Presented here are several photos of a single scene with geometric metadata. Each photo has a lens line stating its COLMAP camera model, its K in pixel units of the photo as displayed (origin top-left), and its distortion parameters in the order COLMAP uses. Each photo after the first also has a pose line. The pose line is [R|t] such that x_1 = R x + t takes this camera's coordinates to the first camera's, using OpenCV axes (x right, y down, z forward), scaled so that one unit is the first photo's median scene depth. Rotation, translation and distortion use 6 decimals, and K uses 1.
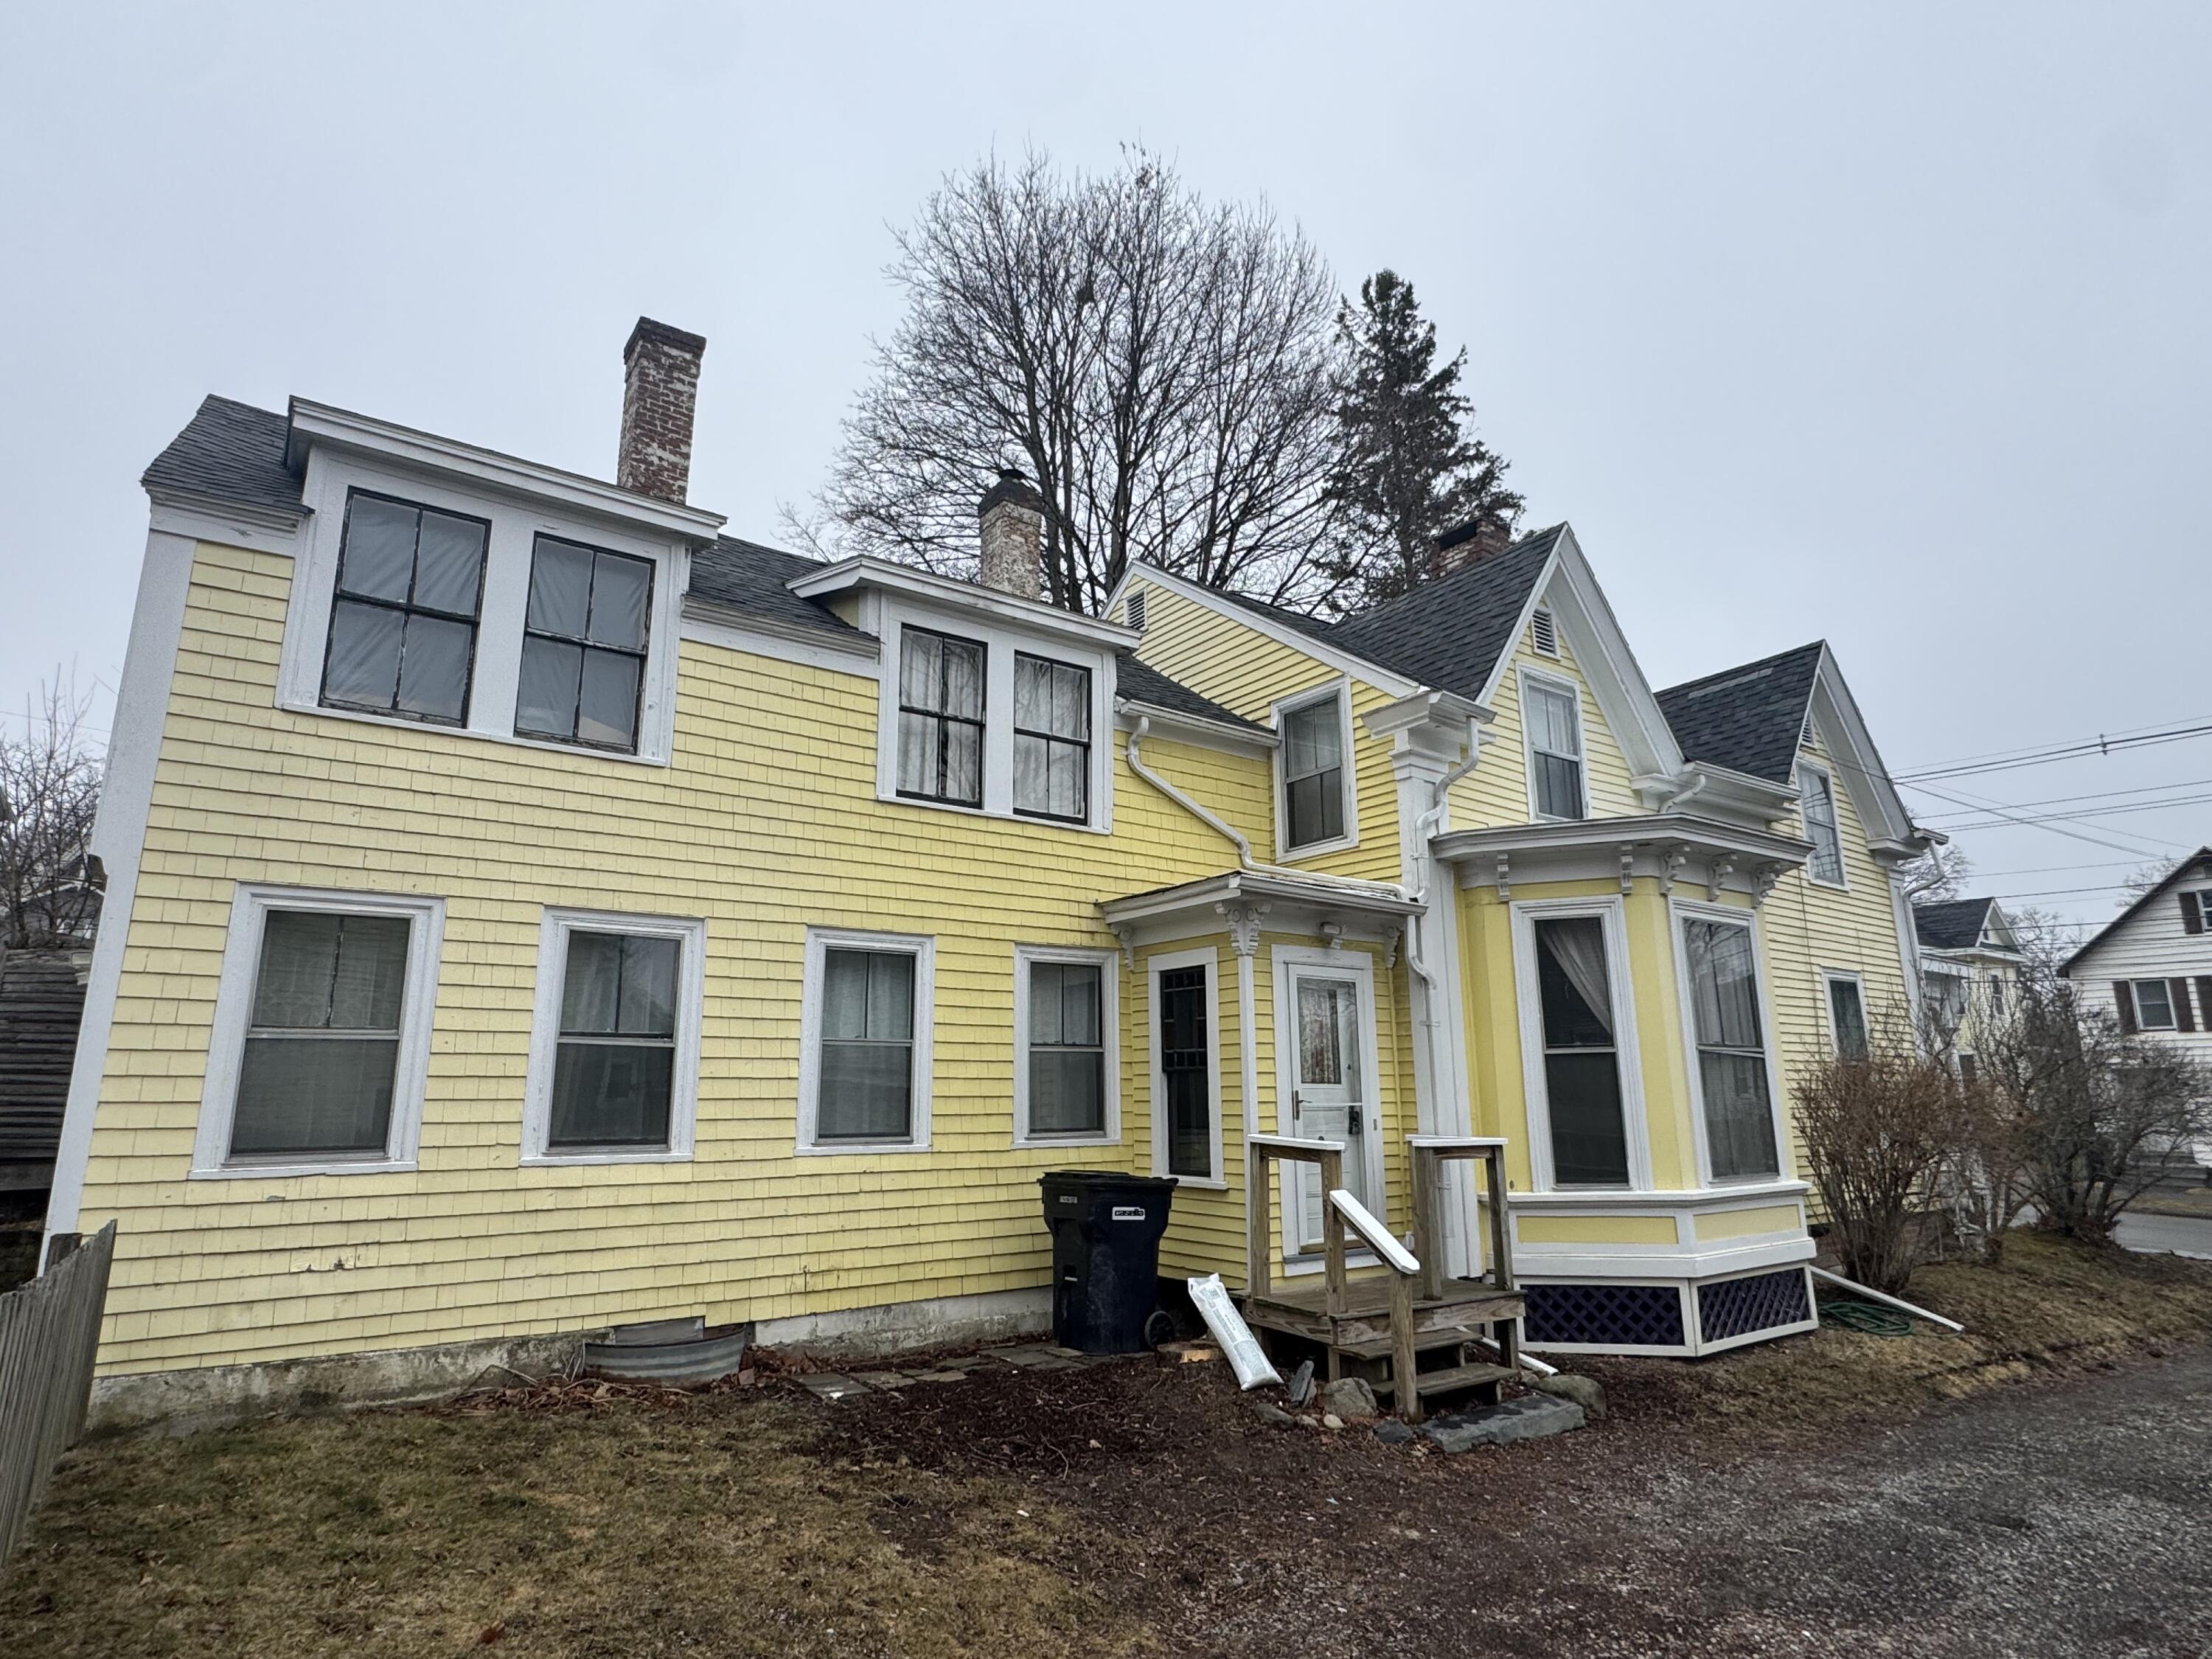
lens RADIAL K [[1207.8, 0, 1106.0], [0, 1207.8, 829.5], [0, 0, 1]] dist [0.002654, -0.002162]
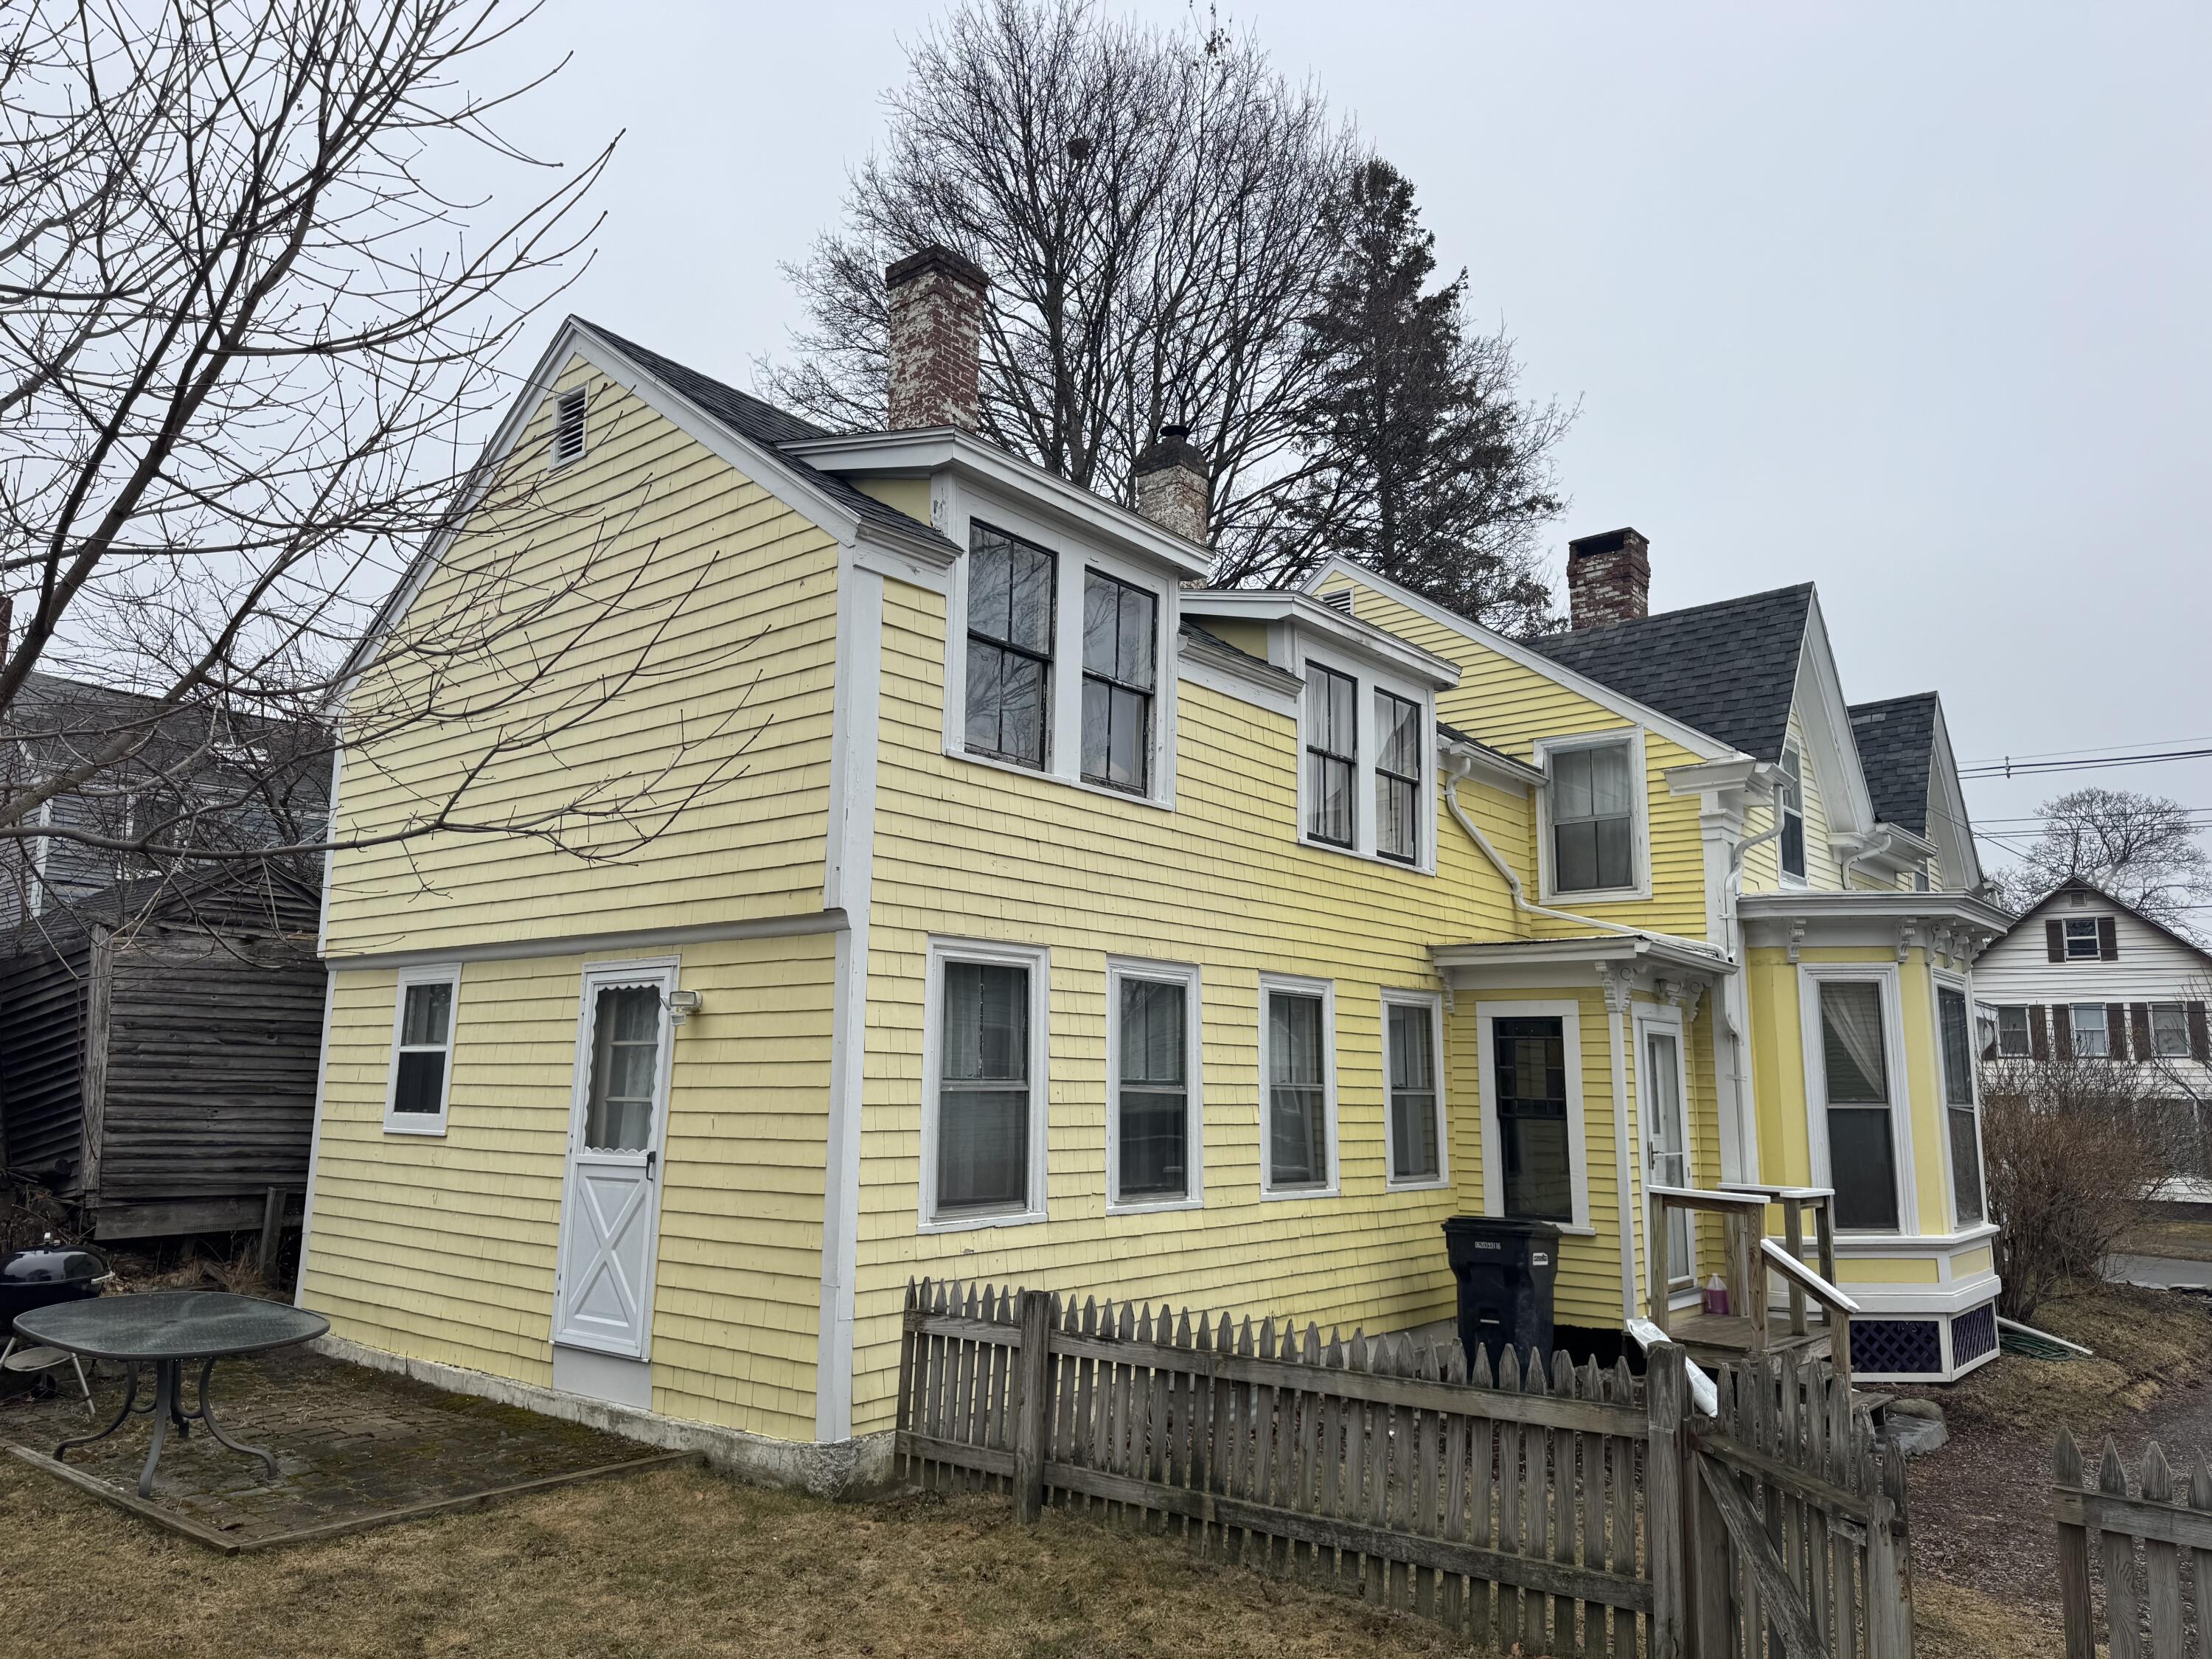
lens RADIAL K [[1537.2, 0, 1106.0], [0, 1537.2, 829.5], [0, 0, 1]] dist [0.148990, -0.242317]
pose [[0.967002, 0.061256, 0.247296, -0.602839], [-0.074574, 0.996207, 0.044842, -0.073977], [-0.243612, -0.061804, 0.967902, -0.172023]]
